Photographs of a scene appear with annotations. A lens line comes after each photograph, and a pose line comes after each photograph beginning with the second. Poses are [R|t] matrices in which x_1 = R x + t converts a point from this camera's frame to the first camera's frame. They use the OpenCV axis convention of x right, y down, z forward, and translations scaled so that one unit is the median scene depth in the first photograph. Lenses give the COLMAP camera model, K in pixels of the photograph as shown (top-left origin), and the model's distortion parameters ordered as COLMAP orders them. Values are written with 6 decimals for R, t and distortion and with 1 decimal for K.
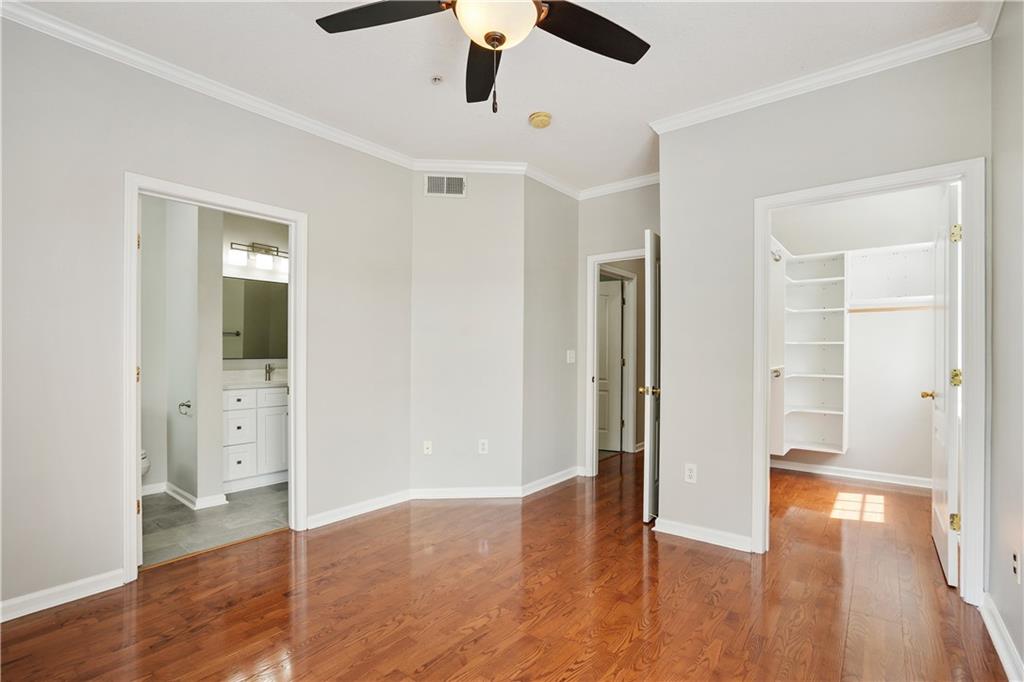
lens RADIAL K [[496.3, 0, 512.0], [0, 496.3, 341.0], [0, 0, 1]] dist [-0.044314, 0.028951]
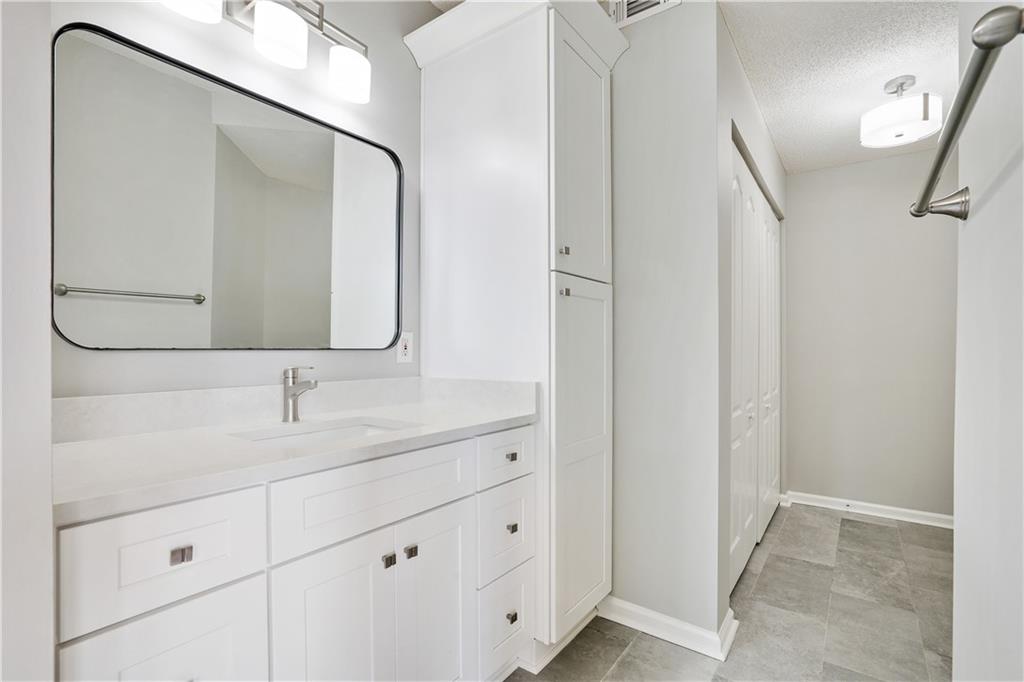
lens RADIAL K [[496.3, 0, 512.0], [0, 496.3, 341.0], [0, 0, 1]] dist [-0.044314, 0.028951]
pose [[0.999063, -0.000902, 0.043259, -0.882593], [0.000965, 0.999998, -0.001454, 0.072508], [-0.043258, 0.001495, 0.999063, 1.630285]]
